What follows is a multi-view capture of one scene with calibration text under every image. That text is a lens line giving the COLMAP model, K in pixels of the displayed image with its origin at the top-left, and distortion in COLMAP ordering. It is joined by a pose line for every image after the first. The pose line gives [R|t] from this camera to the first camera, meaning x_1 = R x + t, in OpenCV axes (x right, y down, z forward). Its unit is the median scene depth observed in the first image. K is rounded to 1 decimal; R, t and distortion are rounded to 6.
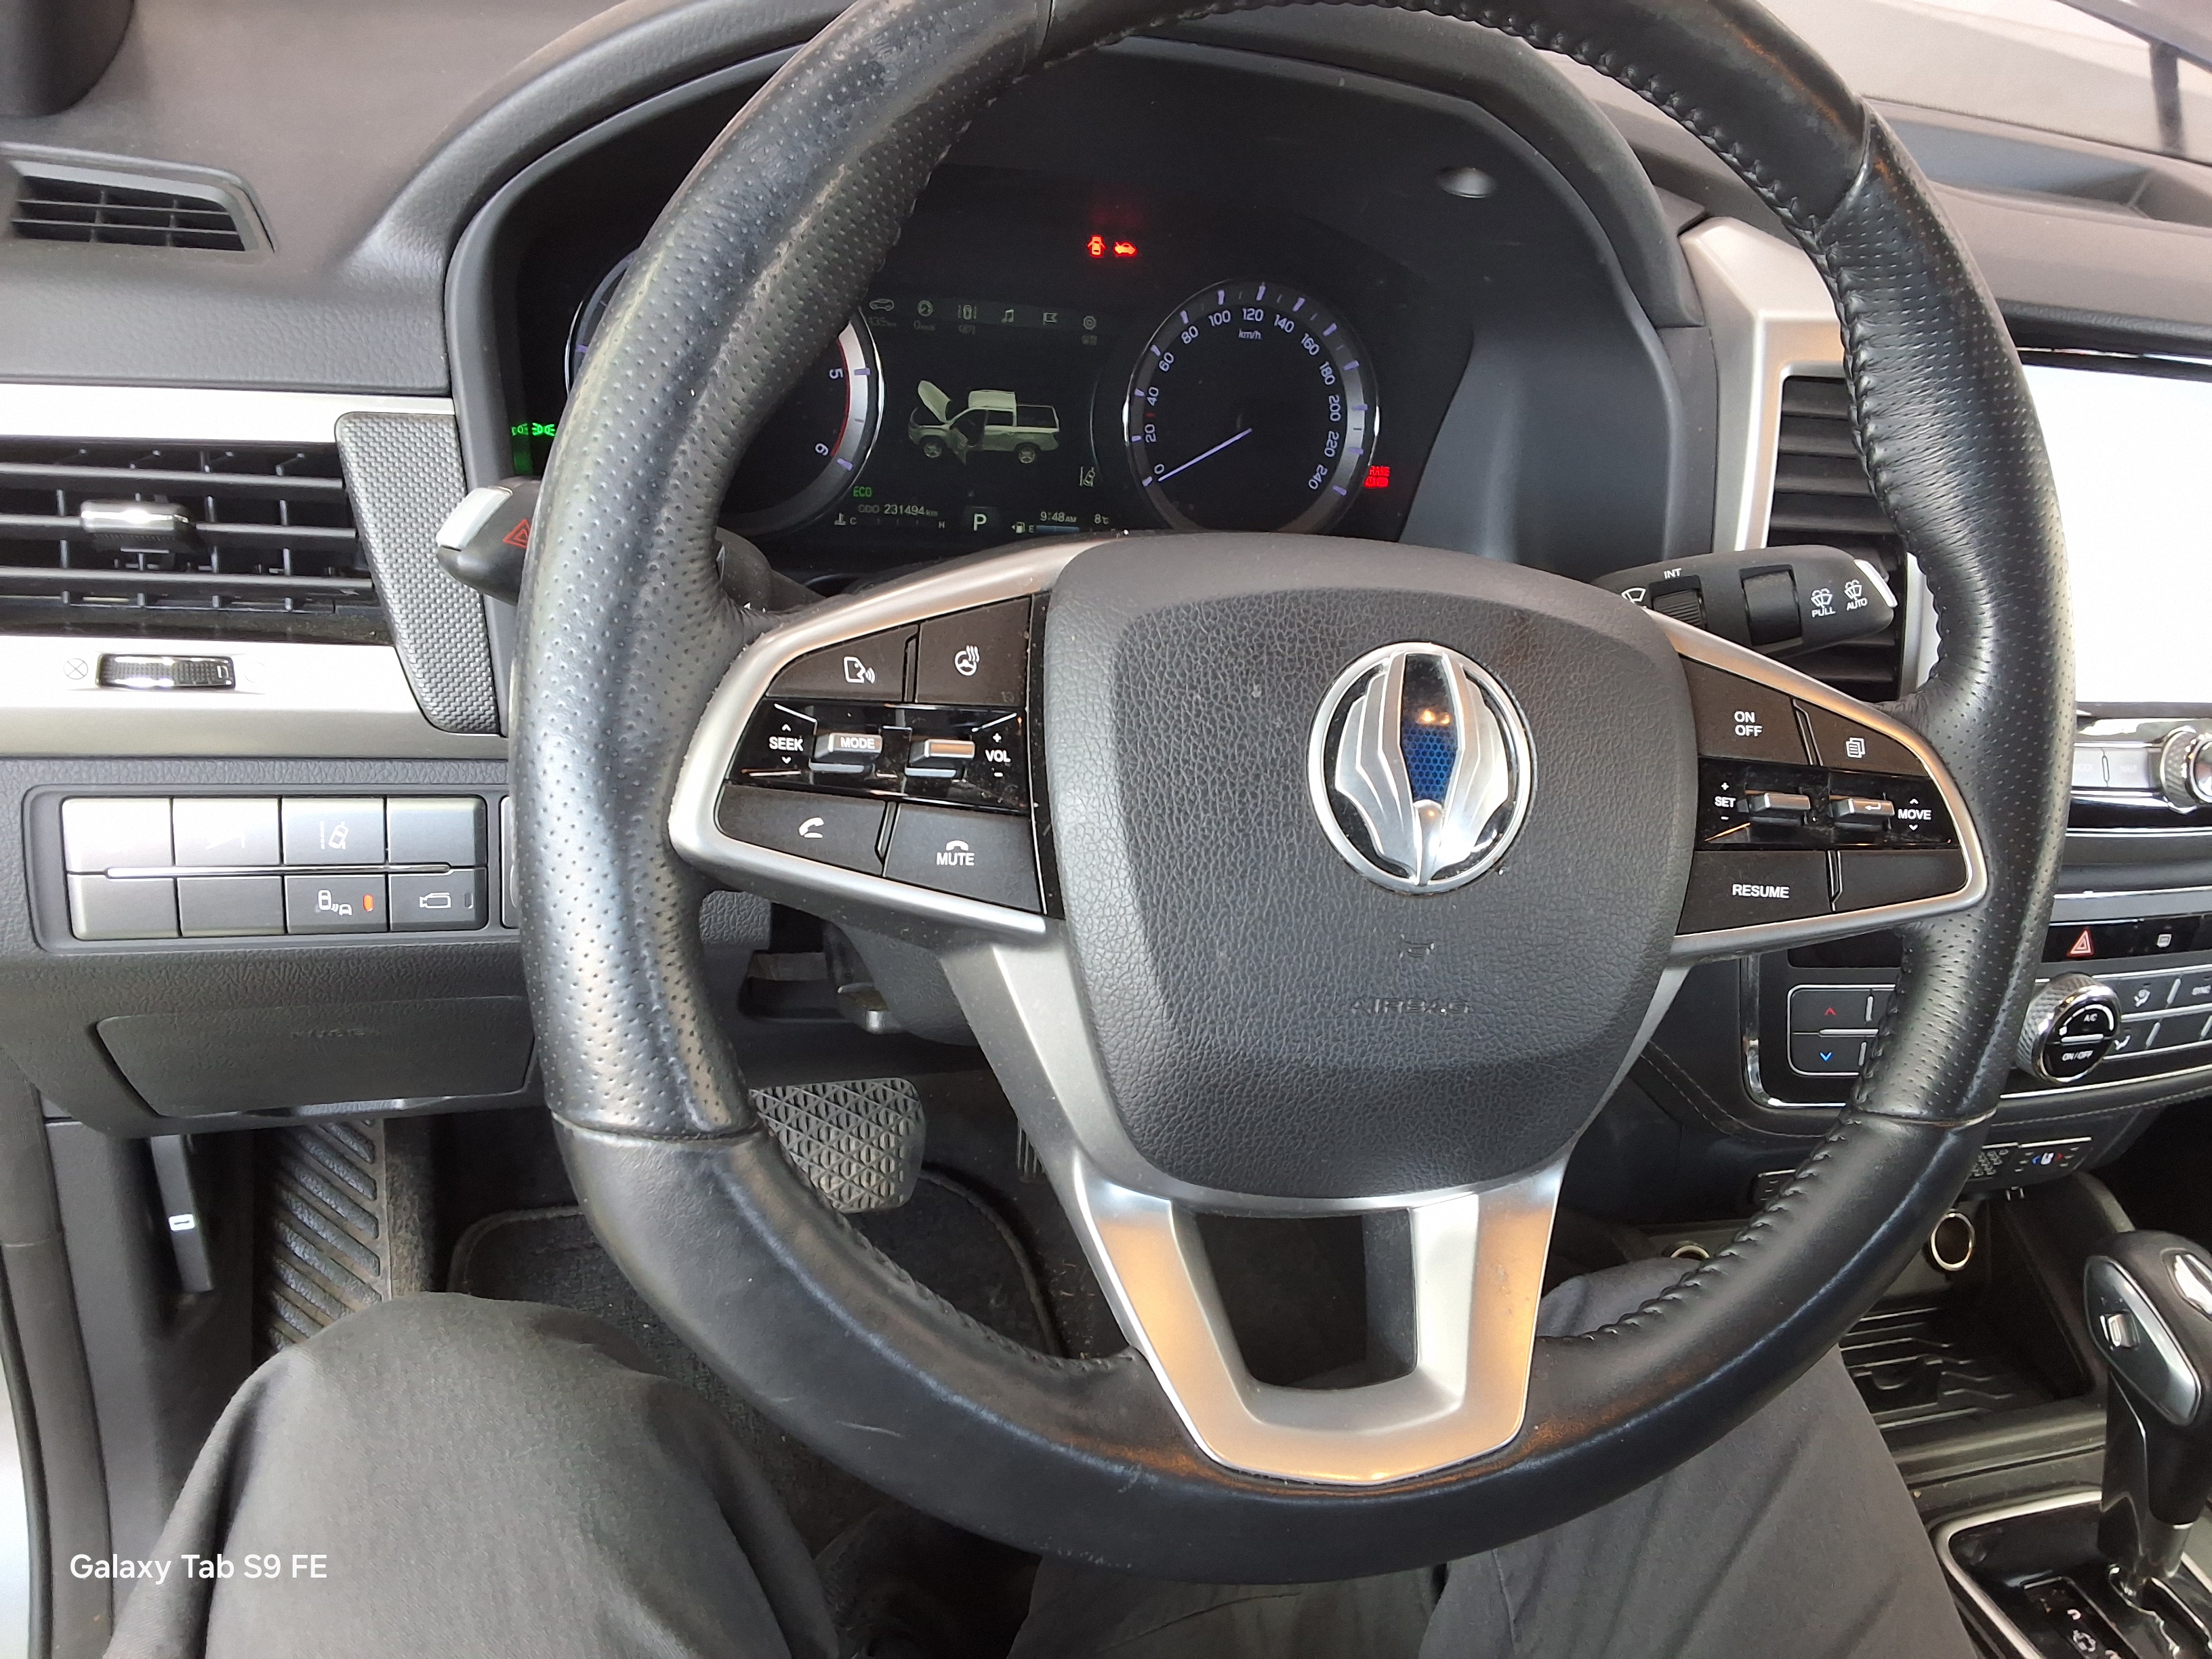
lens RADIAL K [[1742.6, 0, 1106.0], [0, 1742.6, 829.5], [0, 0, 1]] dist [0.082062, -0.002216]
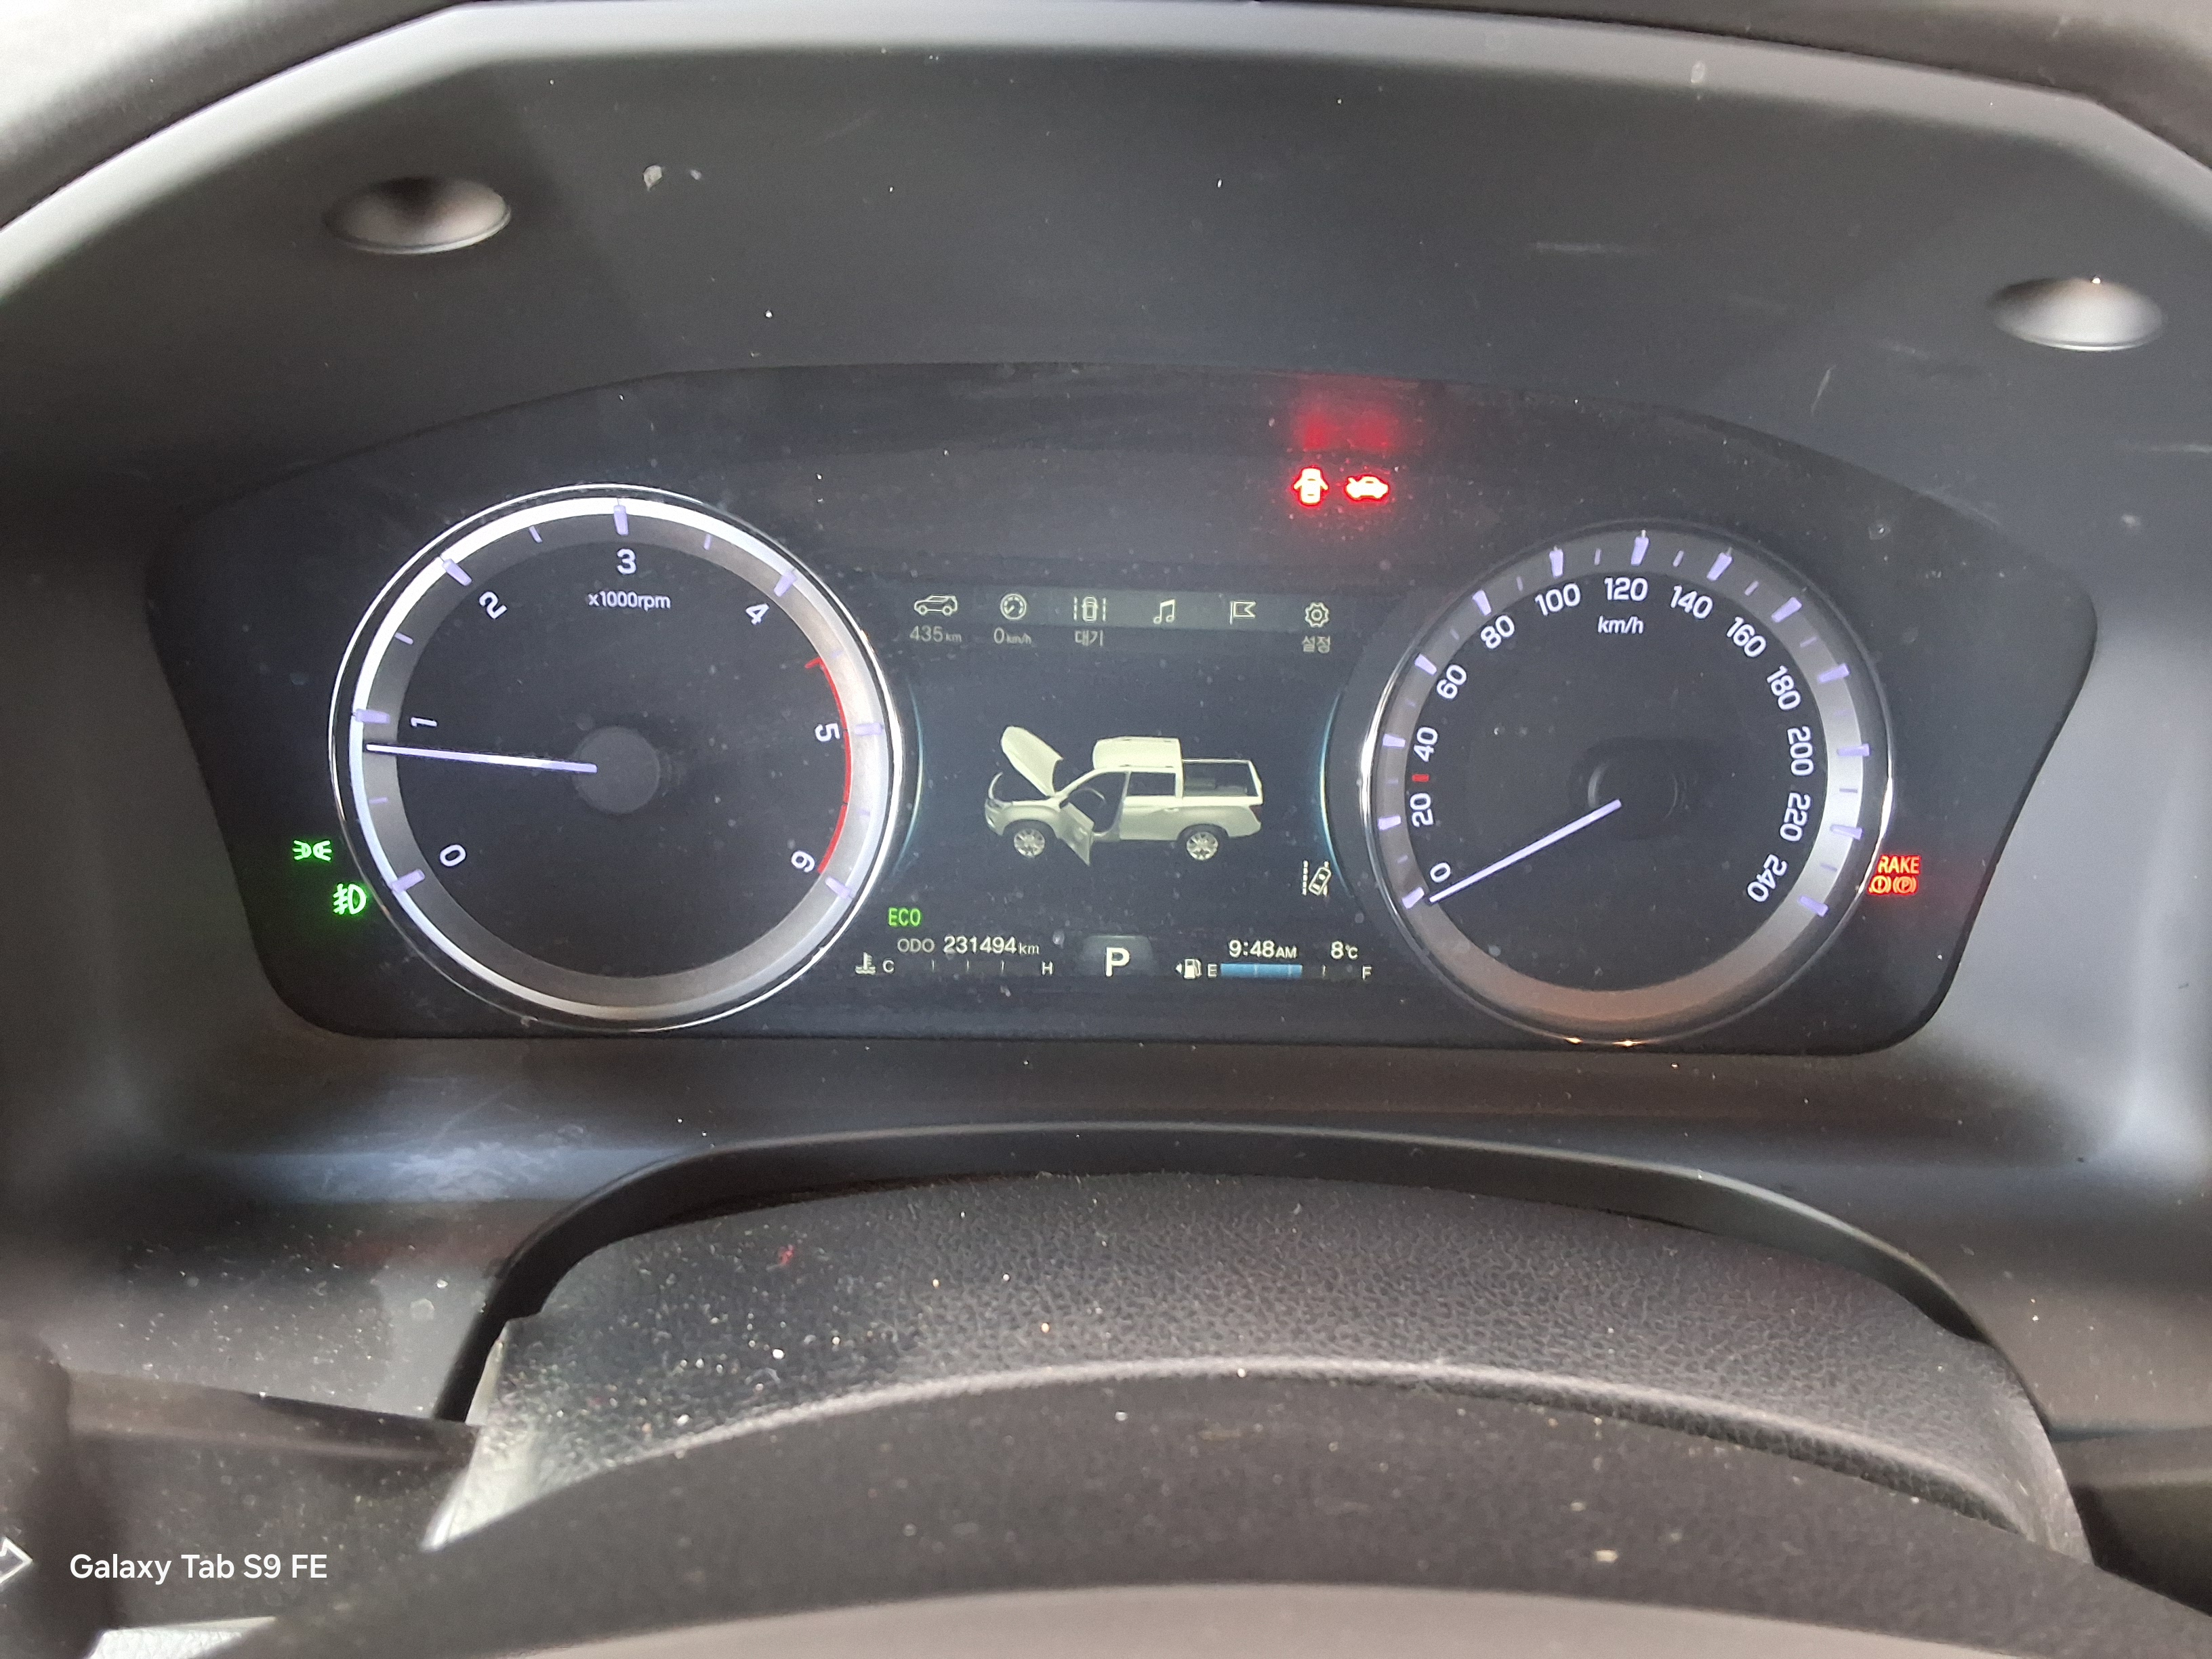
lens RADIAL K [[1742.6, 0, 1106.0], [0, 1742.6, 829.5], [0, 0, 1]] dist [0.082062, -0.002216]
pose [[0.952270, 0.009576, -0.305106, 0.097687], [-0.039189, 0.995072, -0.091083, -0.167414], [0.302730, 0.098692, 0.947953, 0.458167]]
